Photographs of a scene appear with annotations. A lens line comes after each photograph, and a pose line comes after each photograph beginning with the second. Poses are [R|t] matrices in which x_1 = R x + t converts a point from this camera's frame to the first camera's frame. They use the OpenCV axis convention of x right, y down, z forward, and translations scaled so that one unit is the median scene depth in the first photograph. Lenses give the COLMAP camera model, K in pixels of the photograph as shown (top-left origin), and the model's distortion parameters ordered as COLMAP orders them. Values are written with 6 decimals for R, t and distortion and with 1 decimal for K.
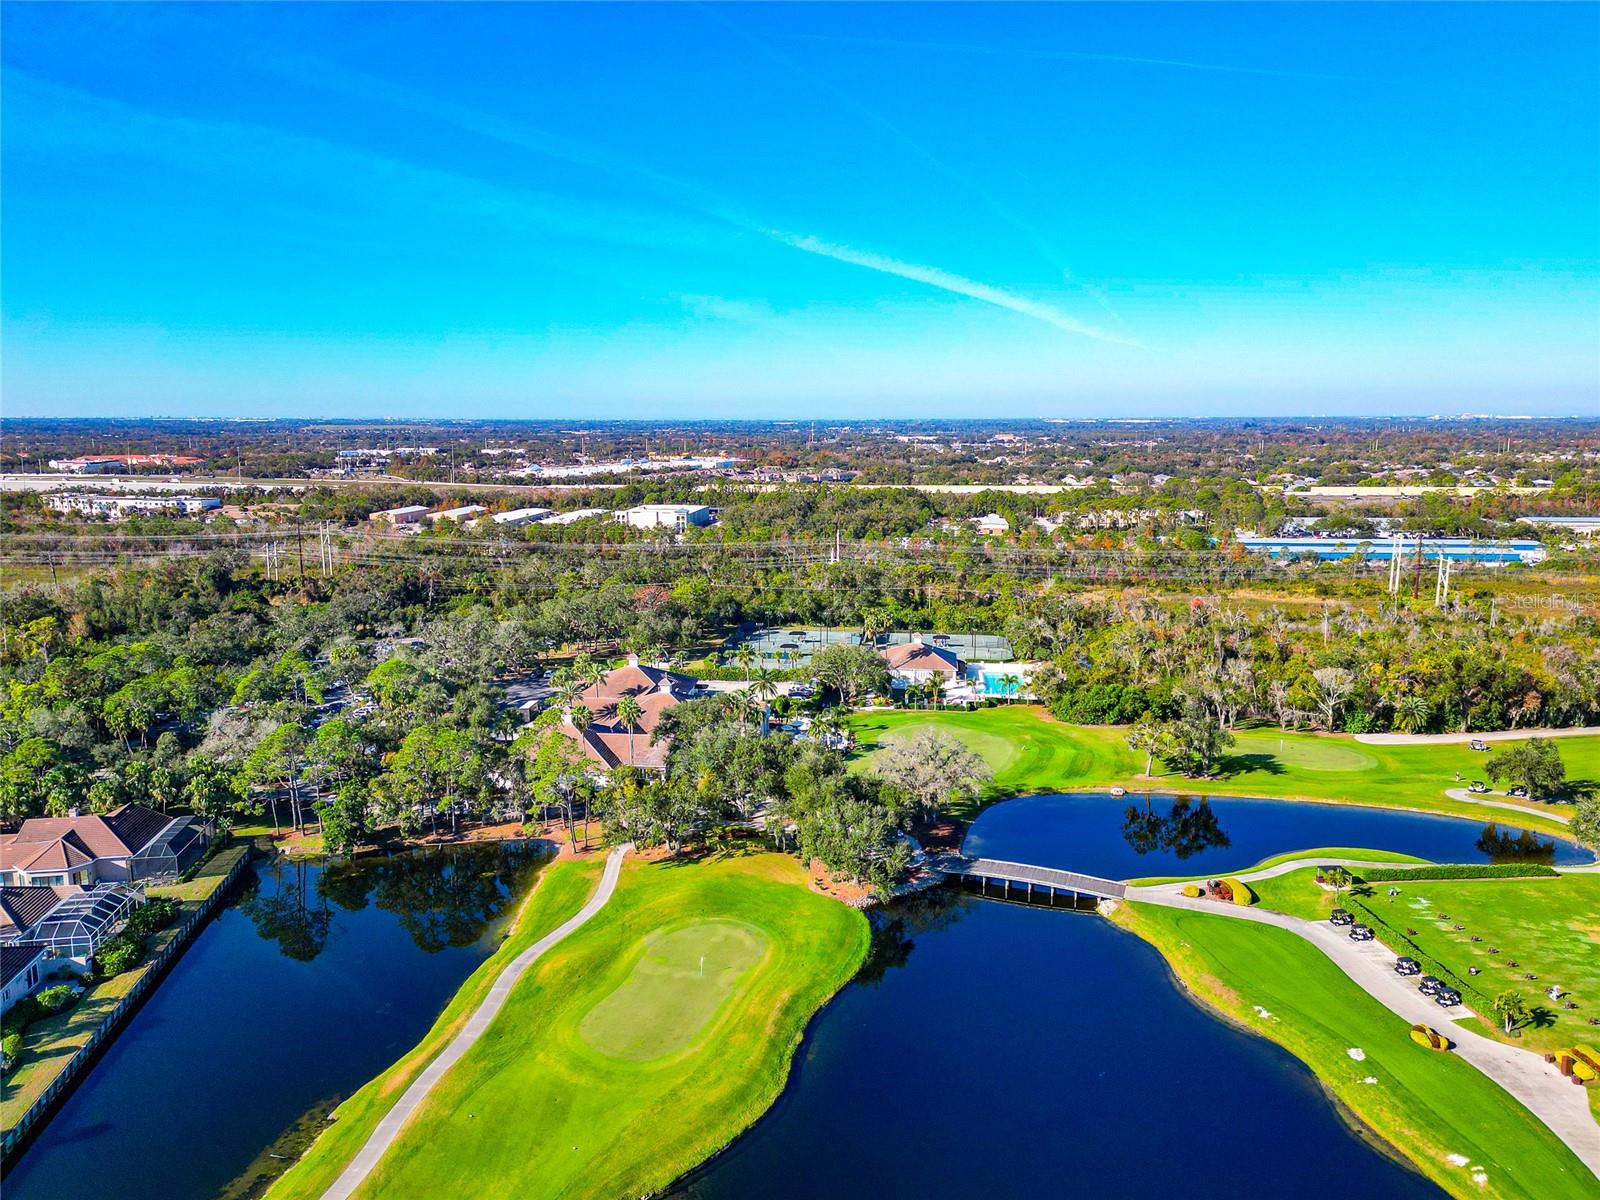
lens RADIAL K [[1133.6, 0, 800.0], [0, 1133.6, 600.0], [0, 0, 1]] dist [0.085206, -0.083498]
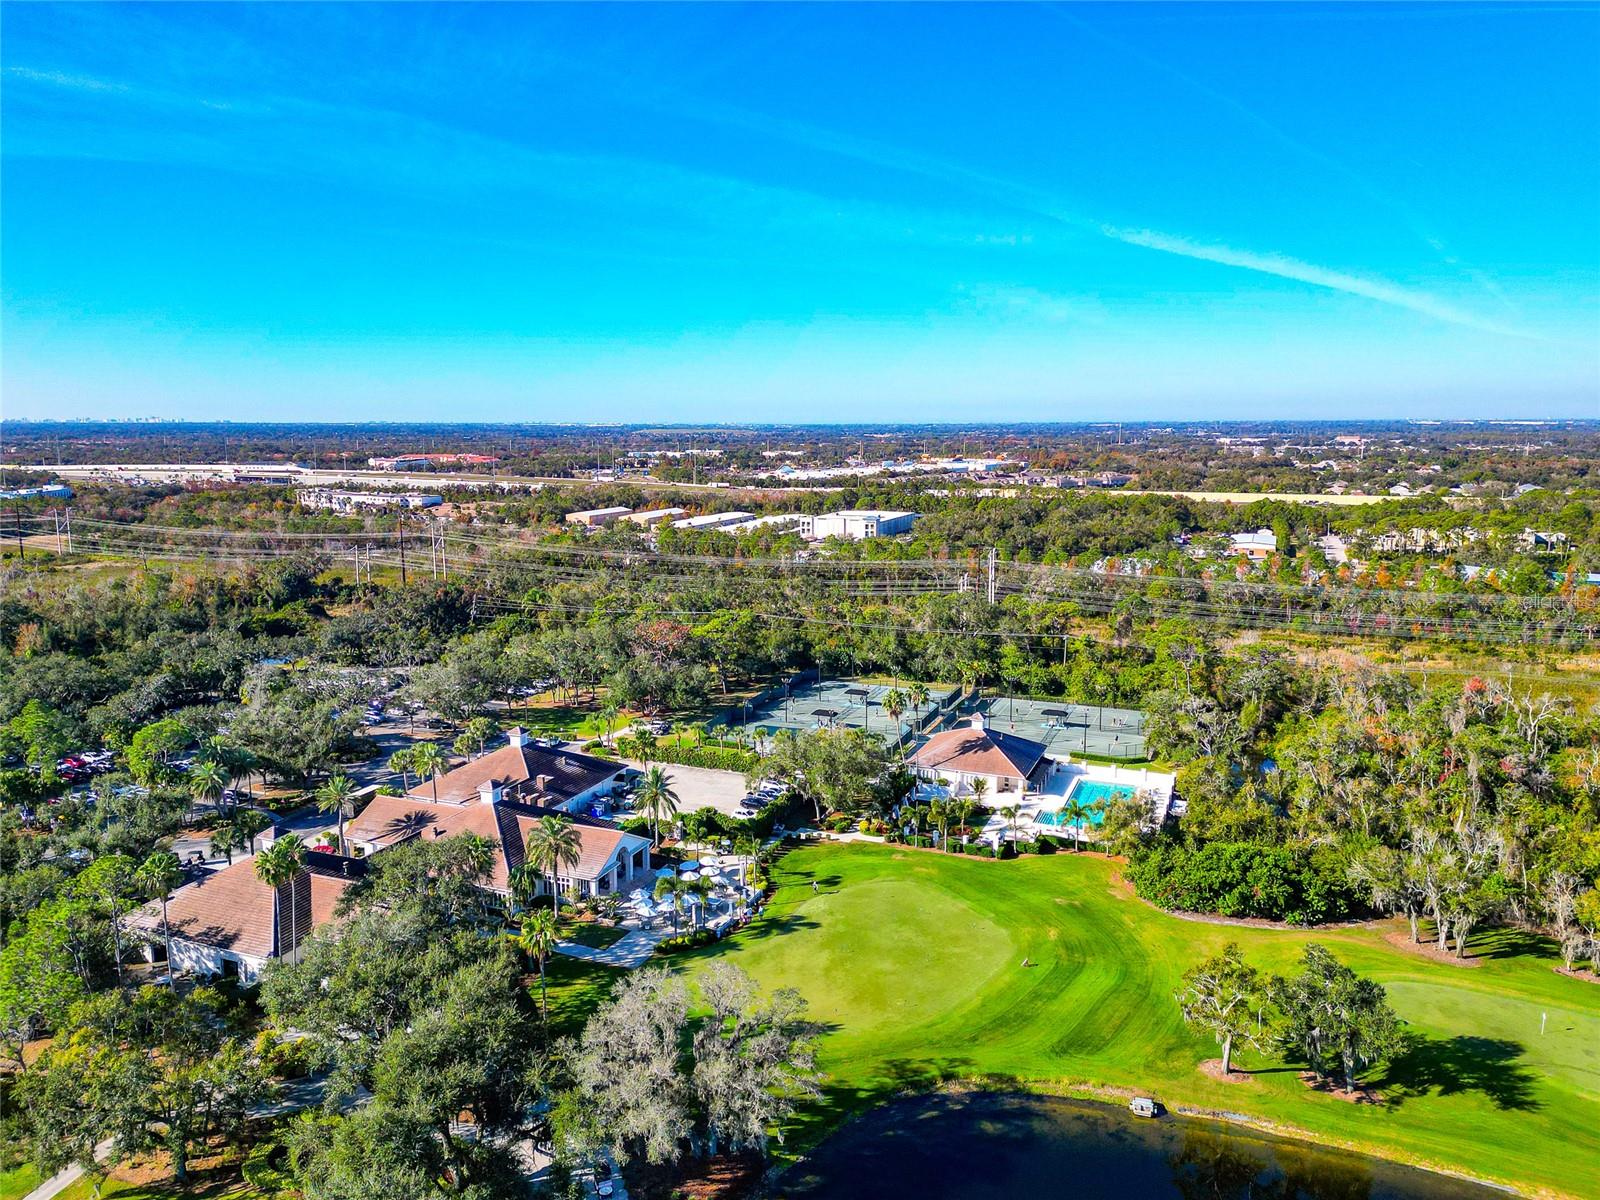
lens RADIAL K [[1133.6, 0, 800.0], [0, 1133.6, 600.0], [0, 0, 1]] dist [0.085206, -0.083498]
pose [[0.962575, 0.042135, -0.267720, 0.068656], [-0.042937, 0.999074, 0.002862, -0.013598], [0.267593, 0.008740, 0.963493, 0.123746]]
